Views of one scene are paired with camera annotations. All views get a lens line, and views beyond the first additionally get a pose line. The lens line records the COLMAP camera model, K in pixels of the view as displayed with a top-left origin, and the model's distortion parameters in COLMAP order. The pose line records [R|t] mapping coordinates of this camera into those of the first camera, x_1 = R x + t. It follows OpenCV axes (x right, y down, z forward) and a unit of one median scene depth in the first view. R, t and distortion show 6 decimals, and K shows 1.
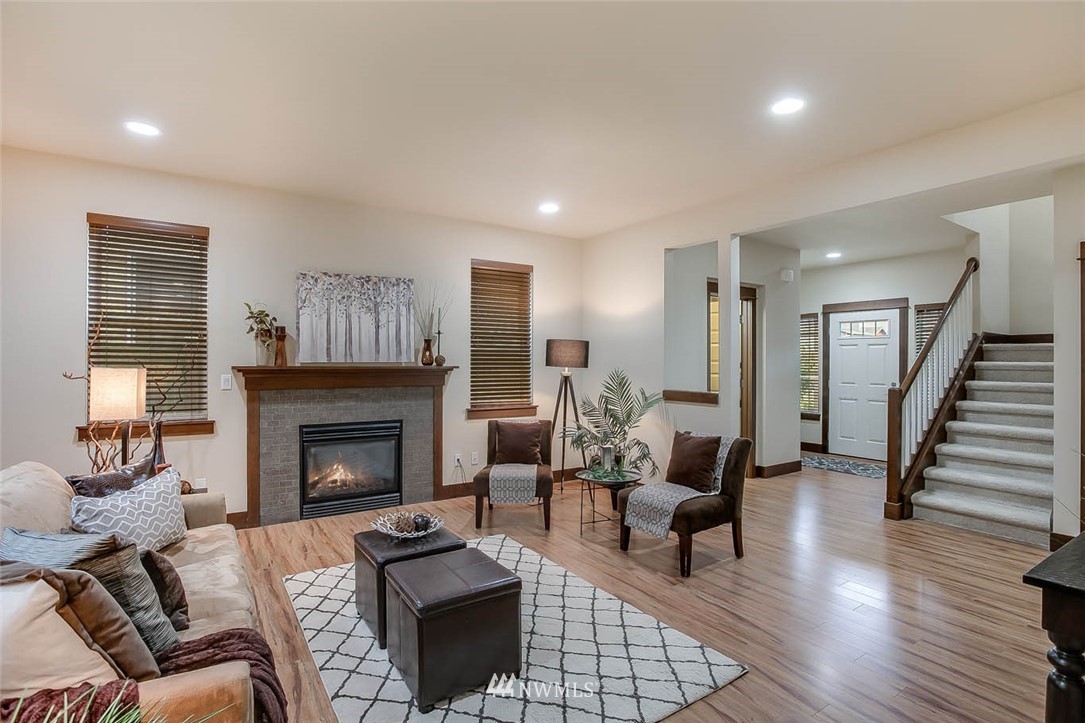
lens RADIAL K [[529.9, 0, 538.6], [0, 529.9, 361.4], [0, 0, 1]] dist [-0.022294, 0.001360]
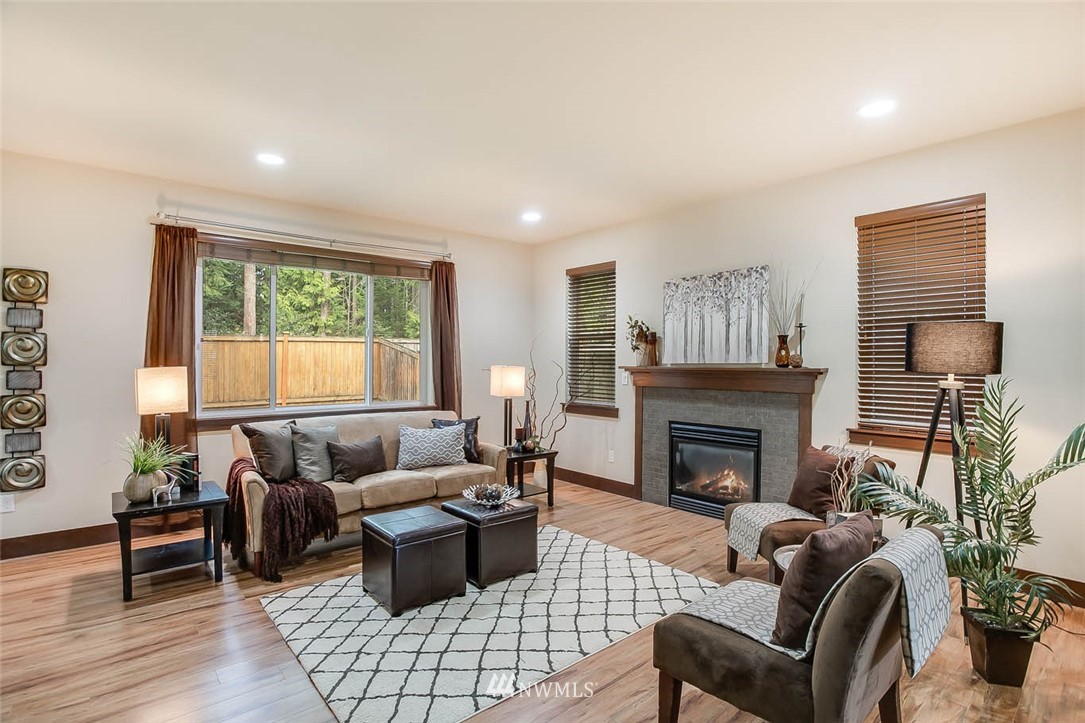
lens RADIAL K [[529.9, 0, 537.2], [0, 529.9, 358.6], [0, 0, 1]] dist [-0.022294, 0.001360]
pose [[0.130624, -0.012402, -0.991354, 0.574699], [-0.004776, 0.999902, -0.013139, 0.007420], [0.991420, 0.006451, 0.130552, 0.550287]]
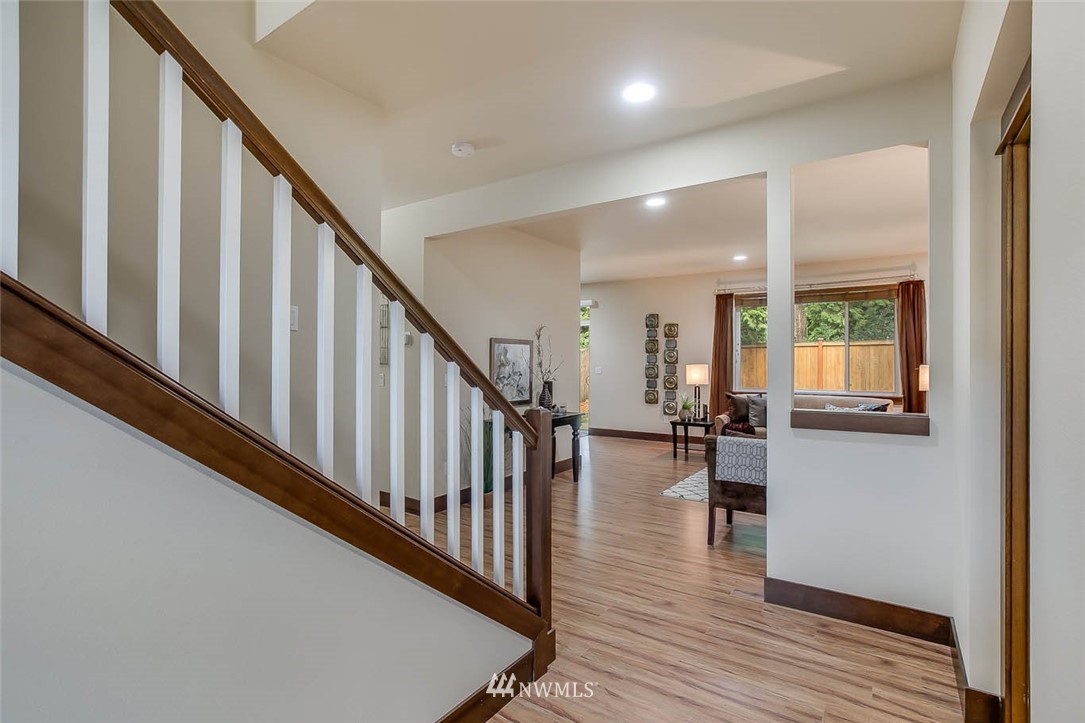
lens RADIAL K [[529.9, 0, 540.2], [0, 529.9, 360.0], [0, 0, 1]] dist [-0.022294, 0.001360]
pose [[-0.921464, -0.009653, -0.388344, 1.019502], [-0.010984, 0.999939, 0.001208, 0.000680], [0.388308, 0.005379, -0.921514, 1.862919]]
